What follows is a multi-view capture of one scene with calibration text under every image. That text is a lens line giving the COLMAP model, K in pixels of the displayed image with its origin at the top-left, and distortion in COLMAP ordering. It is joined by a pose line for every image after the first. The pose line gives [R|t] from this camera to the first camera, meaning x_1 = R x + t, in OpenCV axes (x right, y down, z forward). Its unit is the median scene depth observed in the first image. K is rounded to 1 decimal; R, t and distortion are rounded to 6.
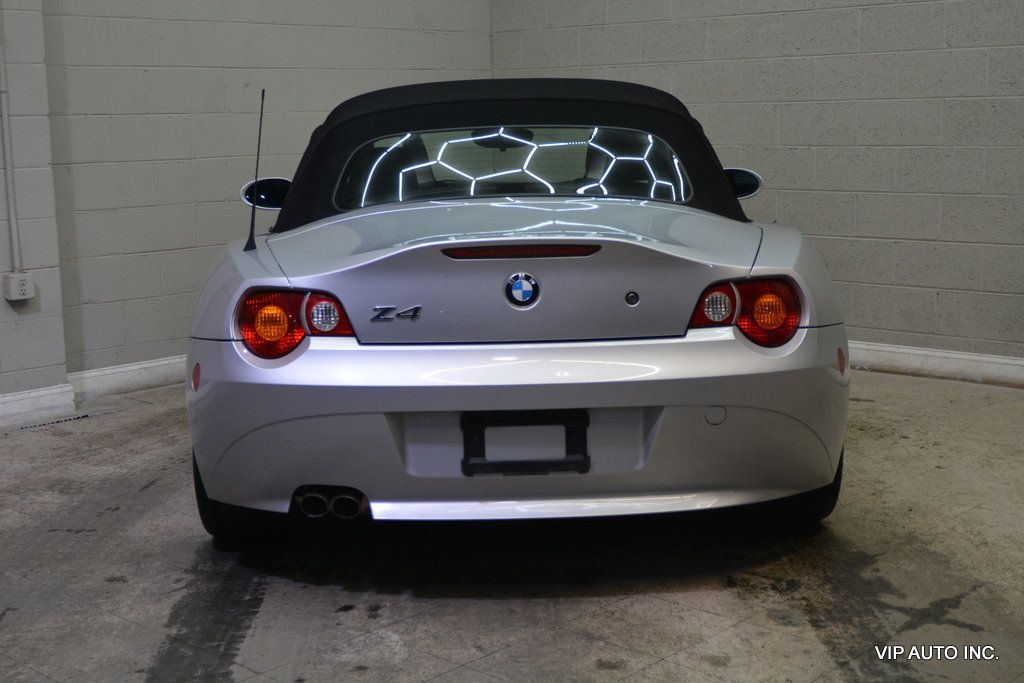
lens RADIAL K [[1398.3, 0, 512.0], [0, 1398.3, 341.5], [0, 0, 1]] dist [-0.020263, 0.048107]
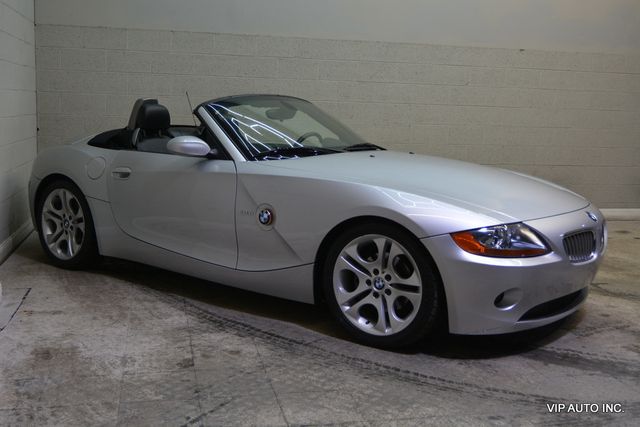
lens RADIAL K [[701.3, 0, 320.0], [0, 701.3, 213.5], [0, 0, 1]] dist [-0.025149, -0.005153]
pose [[0.563395, -0.086106, 0.821689, -0.899332], [0.089900, 0.995038, 0.042631, -0.048496], [-0.821282, 0.049852, 0.568340, 0.450581]]
